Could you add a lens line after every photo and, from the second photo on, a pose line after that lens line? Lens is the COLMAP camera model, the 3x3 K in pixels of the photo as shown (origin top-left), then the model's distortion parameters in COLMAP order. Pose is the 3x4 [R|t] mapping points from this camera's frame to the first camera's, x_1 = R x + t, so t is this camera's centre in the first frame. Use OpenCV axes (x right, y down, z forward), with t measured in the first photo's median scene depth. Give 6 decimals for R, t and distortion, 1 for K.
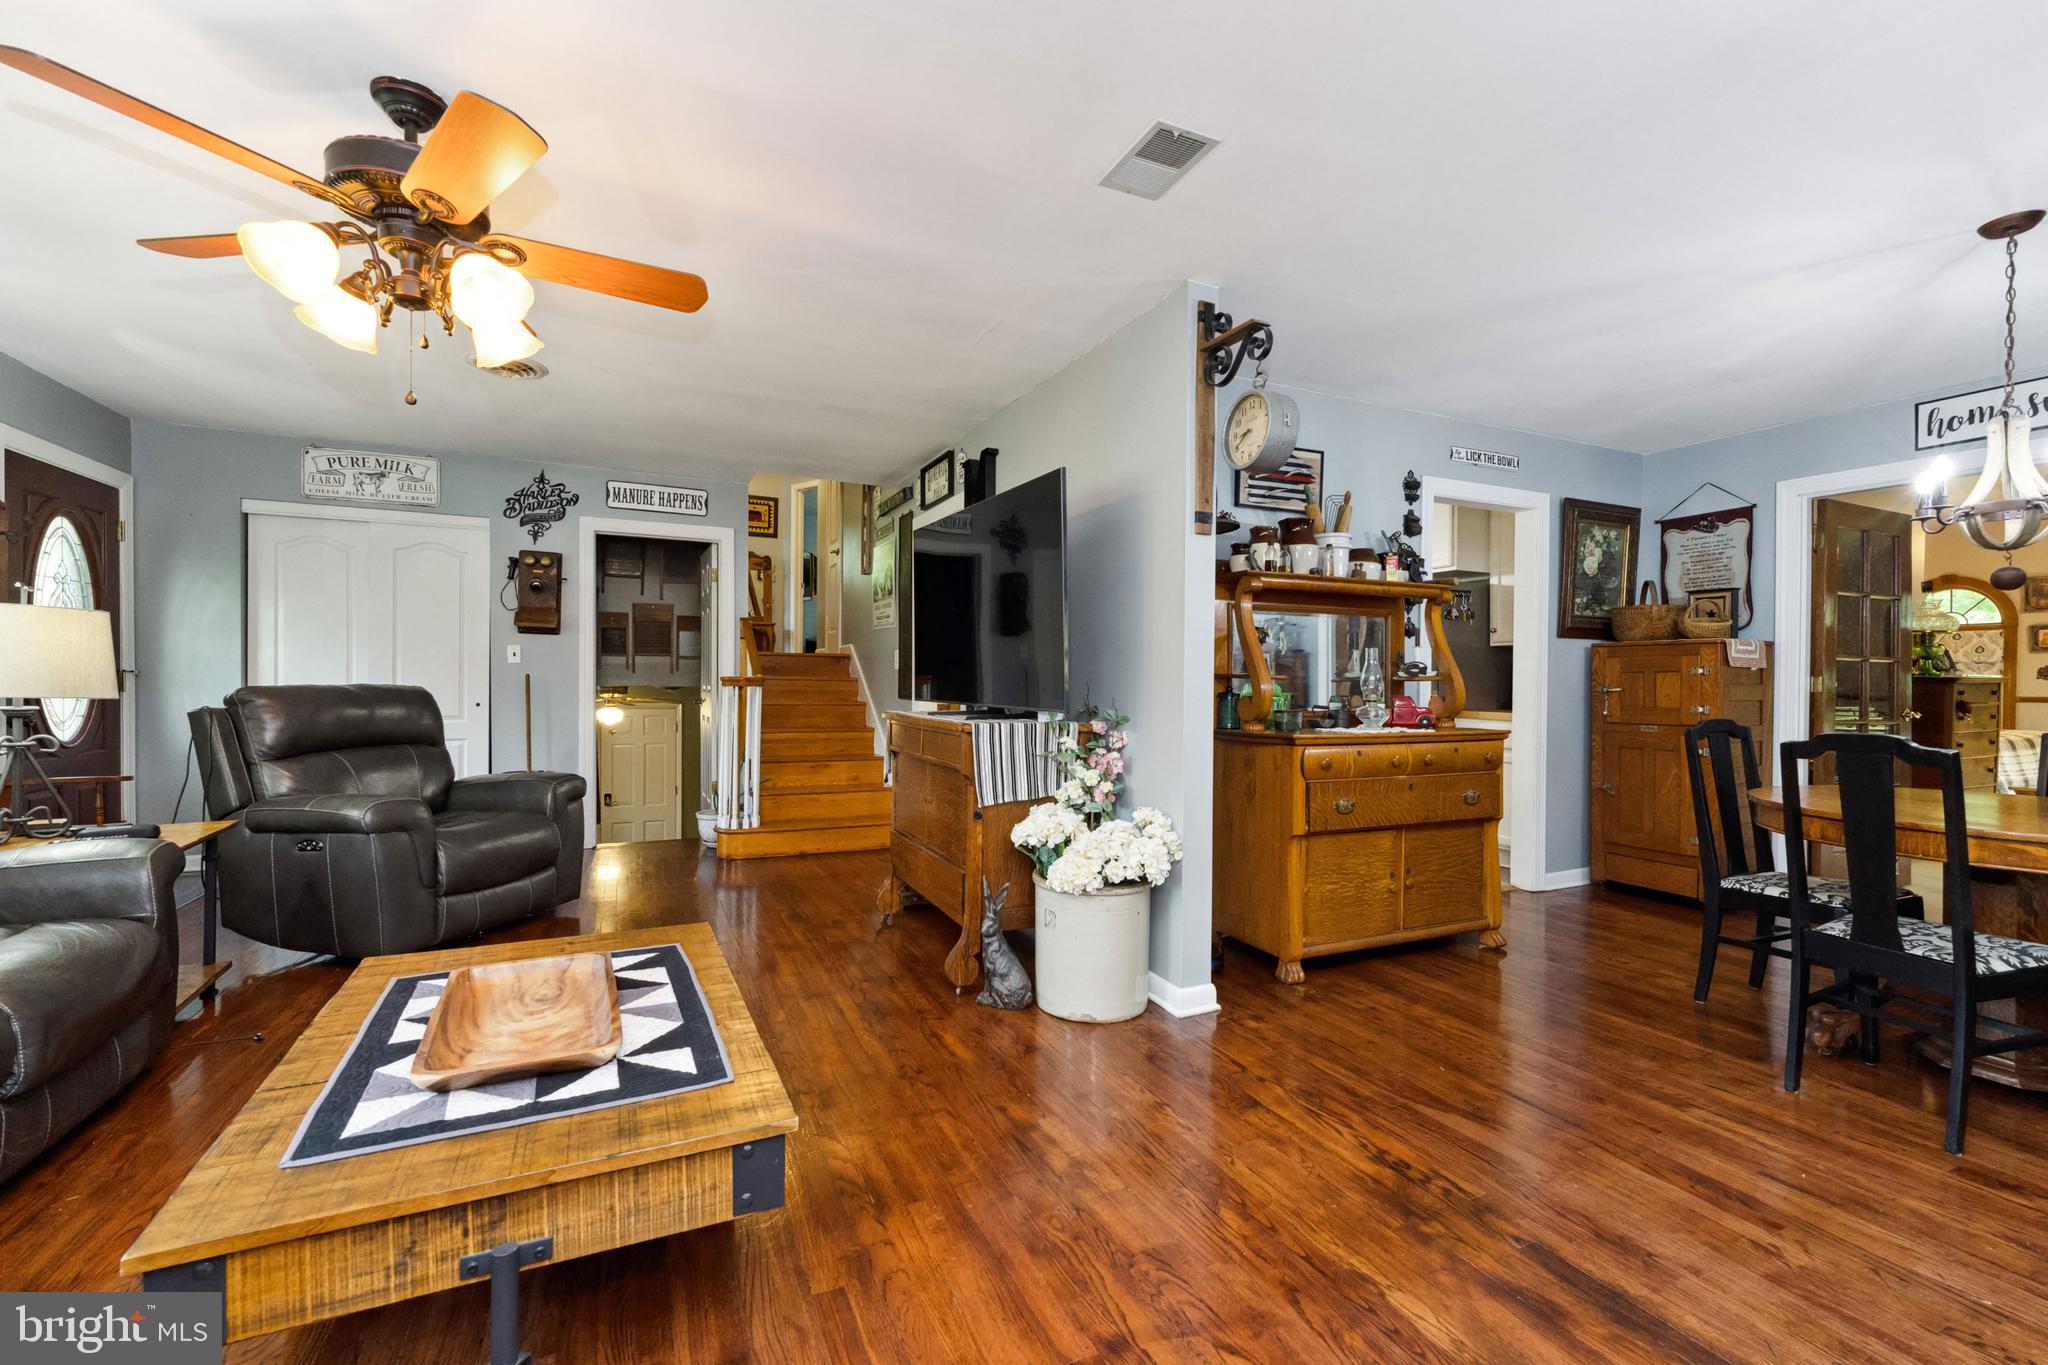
lens RADIAL K [[859.0, 0, 1021.3], [0, 859.0, 693.5], [0, 0, 1]] dist [0.001516, 0.000158]
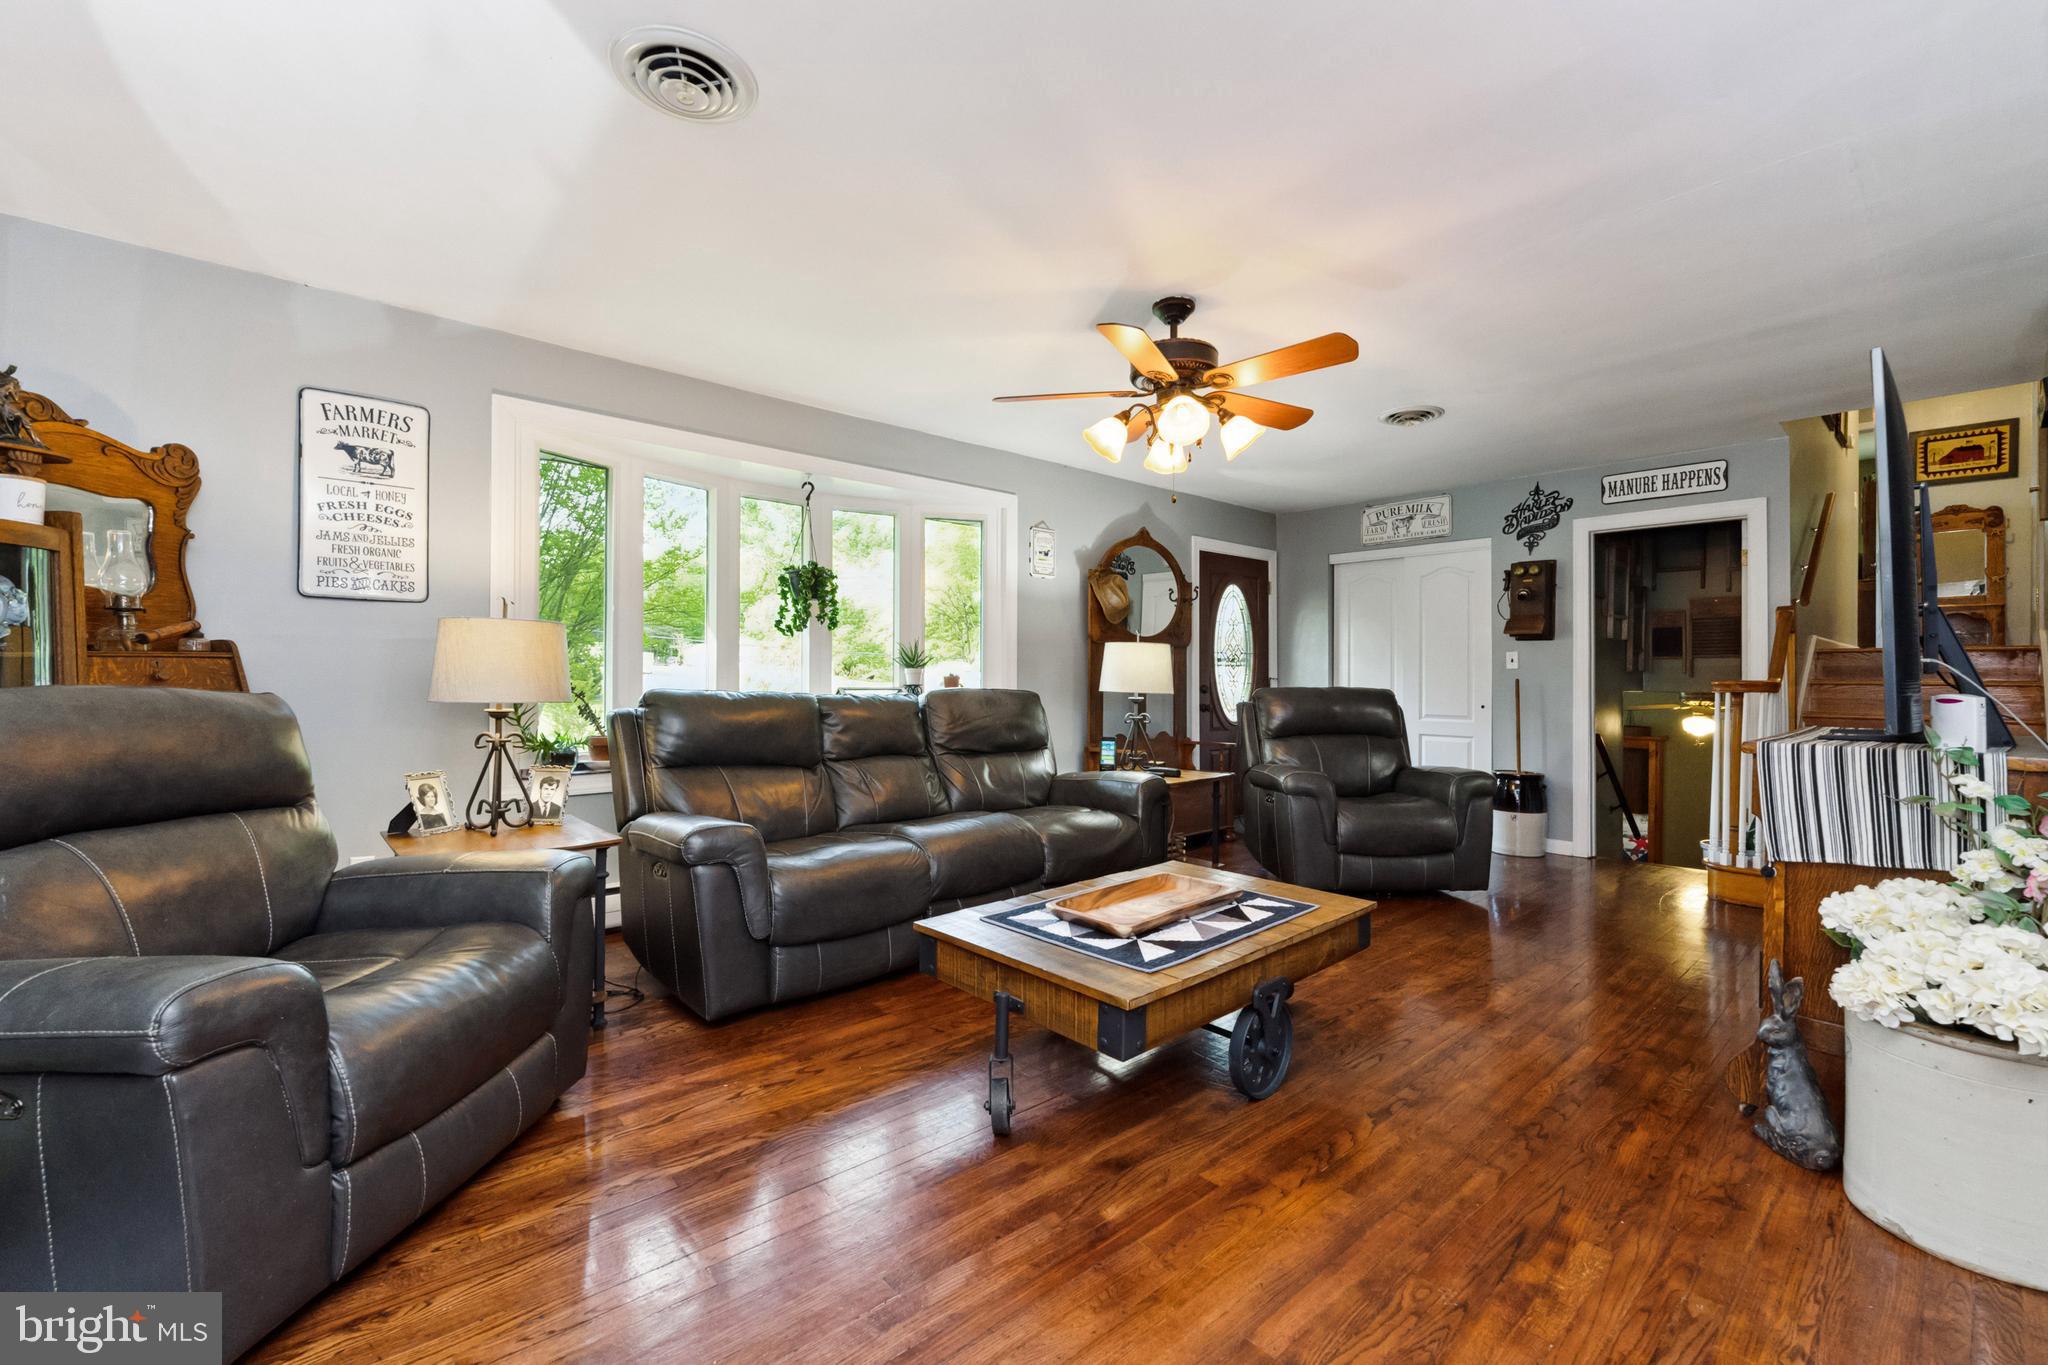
lens RADIAL K [[859.7, 0, 1024.0], [0, 859.7, 682.5], [0, 0, 1]] dist [0.000080, -0.000247]
pose [[0.289790, -0.002380, -0.957087, 0.330809], [-0.017972, 0.999807, -0.007927, 0.001106], [0.956921, 0.019498, 0.289692, 0.145167]]
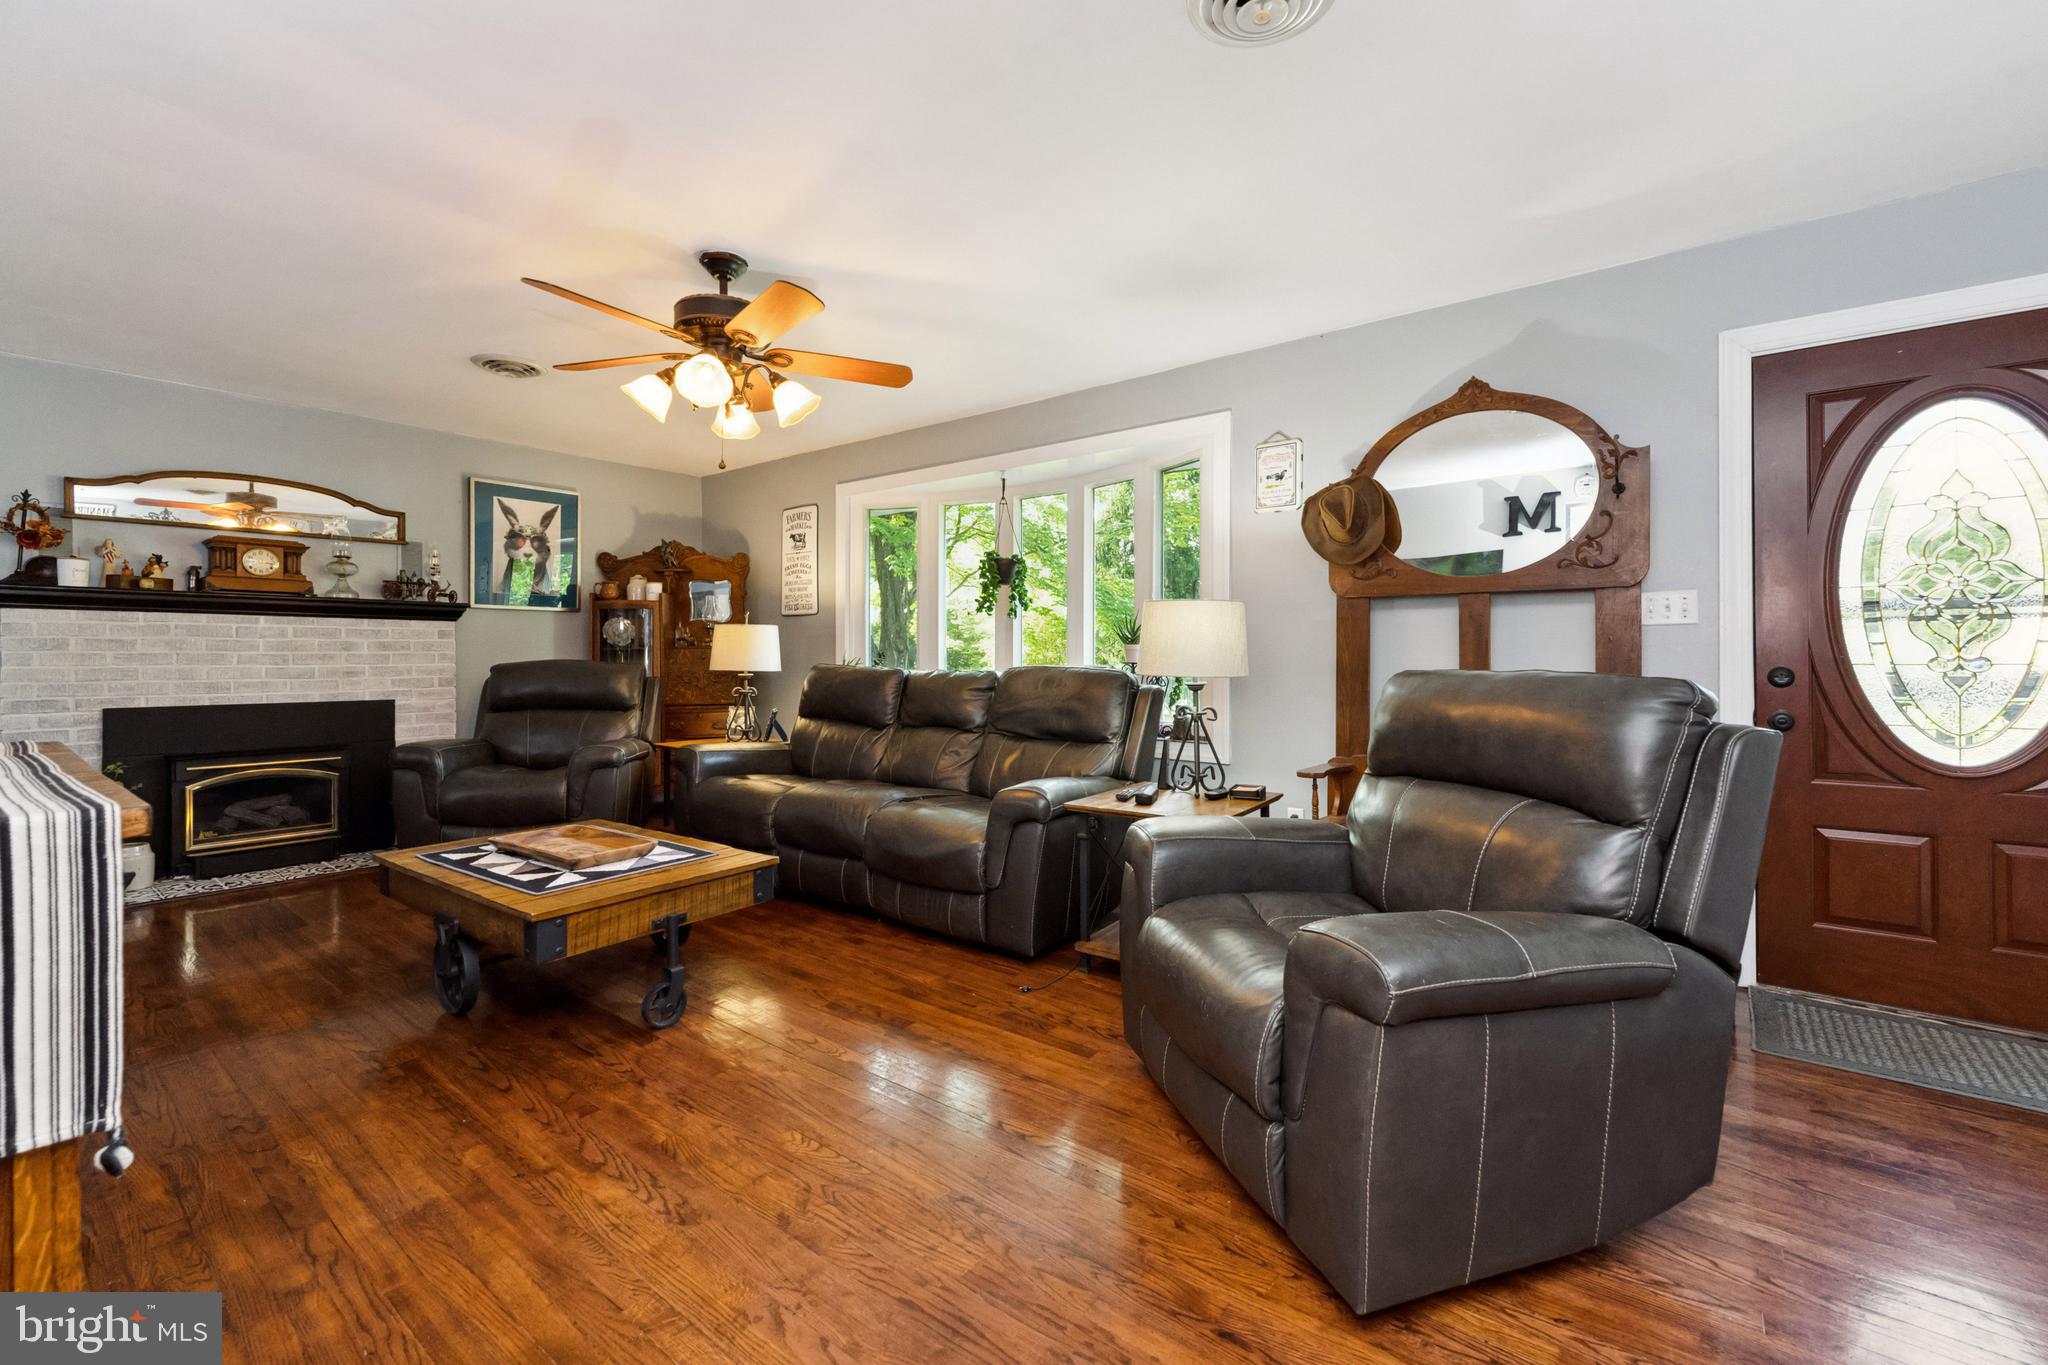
lens RADIAL K [[862.9, 0, 1030.8], [0, 862.9, 657.9], [0, 0, 1]] dist [0.001386, 0.000034]
pose [[-0.892022, -0.005738, -0.451956, -0.250045], [-0.013539, 0.999810, 0.014029, -0.021650], [0.451789, 0.018633, -0.891930, 1.234233]]
